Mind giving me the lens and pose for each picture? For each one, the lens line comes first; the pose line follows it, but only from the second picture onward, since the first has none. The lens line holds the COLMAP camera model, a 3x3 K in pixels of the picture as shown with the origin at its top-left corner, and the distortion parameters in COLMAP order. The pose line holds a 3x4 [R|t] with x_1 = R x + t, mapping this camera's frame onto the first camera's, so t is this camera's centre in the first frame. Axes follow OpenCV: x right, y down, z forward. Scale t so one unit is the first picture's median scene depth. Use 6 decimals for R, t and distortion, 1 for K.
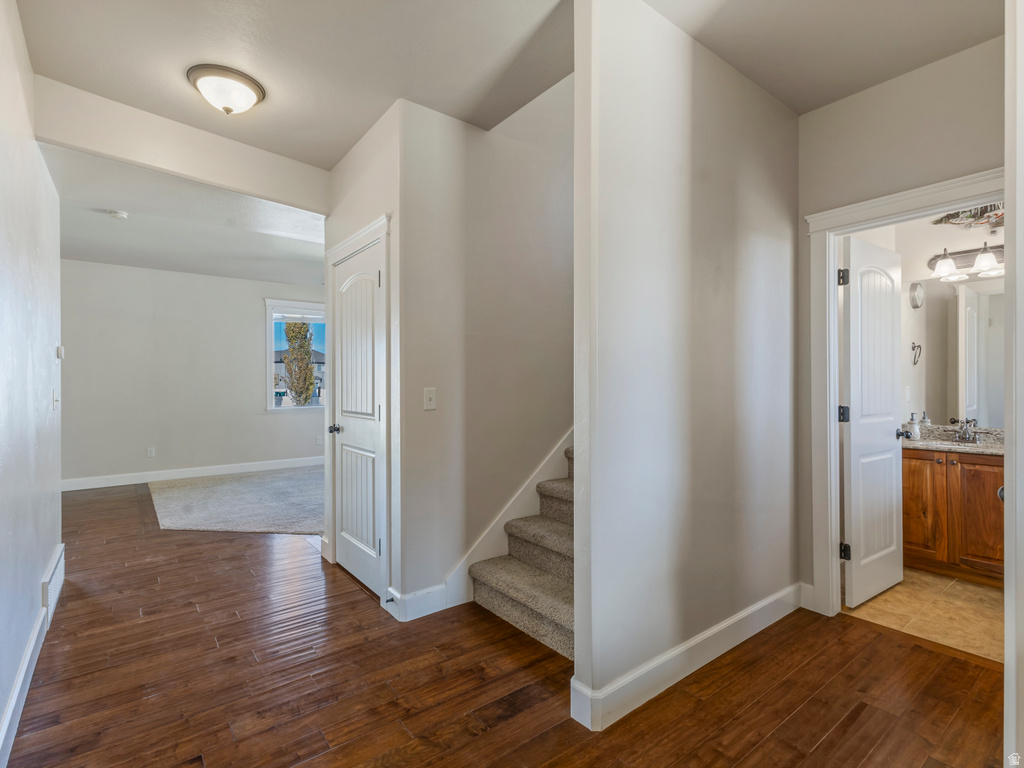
lens RADIAL K [[504.8, 0, 510.0], [0, 504.8, 383.3], [0, 0, 1]] dist [0.007055, 0.000373]
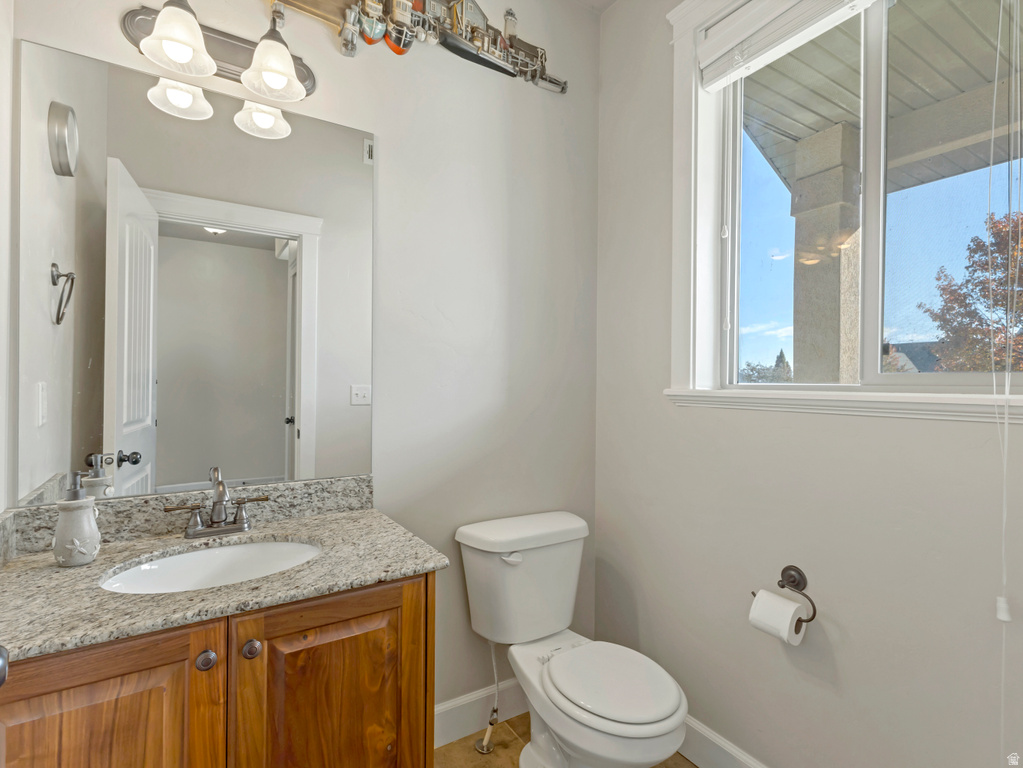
lens RADIAL K [[504.3, 0, 507.7], [0, 504.3, 381.4], [0, 0, 1]] dist [0.007055, 0.000373]
pose [[0.097530, 0.007552, 0.995204, 0.590886], [-0.013906, 0.999884, -0.006225, 0.004408], [-0.995135, -0.013232, 0.097624, 0.815451]]
